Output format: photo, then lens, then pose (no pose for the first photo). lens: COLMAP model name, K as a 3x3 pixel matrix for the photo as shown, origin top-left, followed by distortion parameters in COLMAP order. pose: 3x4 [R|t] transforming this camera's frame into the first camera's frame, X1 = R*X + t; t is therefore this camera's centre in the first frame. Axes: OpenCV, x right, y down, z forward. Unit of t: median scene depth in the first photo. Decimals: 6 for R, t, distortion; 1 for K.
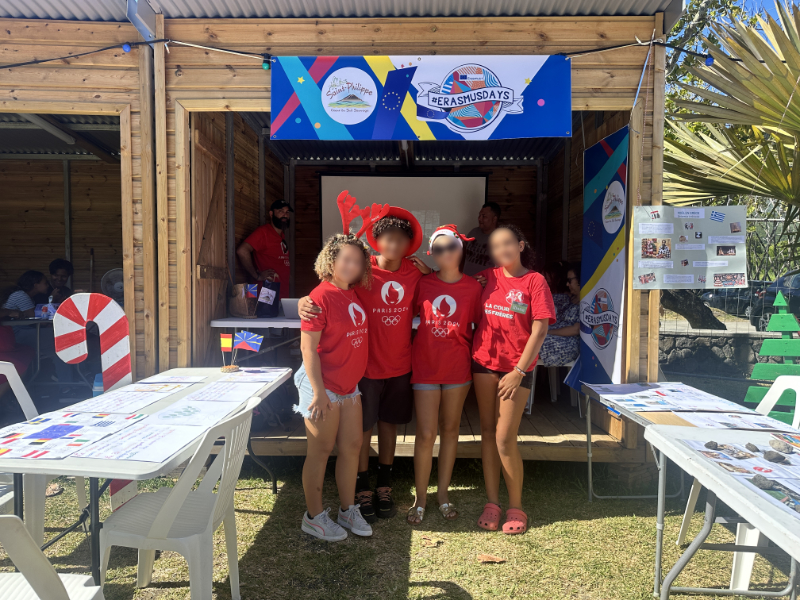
lens RADIAL K [[551.1, 0, 400.0], [0, 551.1, 300.0], [0, 0, 1]] dist [0.001376, -0.001453]
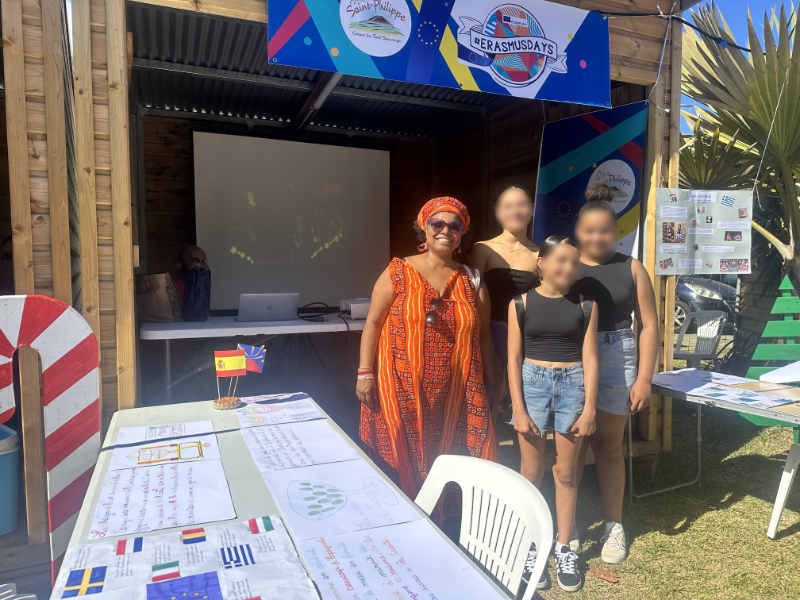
lens RADIAL K [[557.1, 0, 400.0], [0, 557.1, 300.0], [0, 0, 1]] dist [-0.012938, -0.001831]
pose [[0.910621, -0.031067, 0.412072, -0.375557], [0.018625, 0.999242, 0.034176, -0.016878], [-0.412822, -0.023447, 0.910510, 0.298085]]
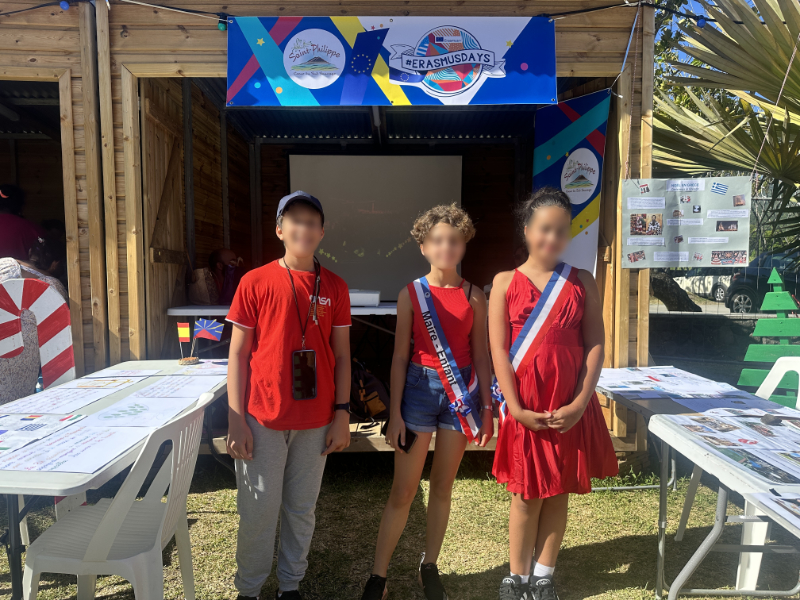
lens RADIAL K [[560.7, 0, 400.0], [0, 560.7, 300.0], [0, 0, 1]] dist [-0.118566, 0.121662]
pose [[0.998897, -0.013915, 0.044856, 0.002152], [0.012943, 0.999677, 0.021891, 0.009240], [-0.045146, -0.021286, 0.998754, 0.082311]]
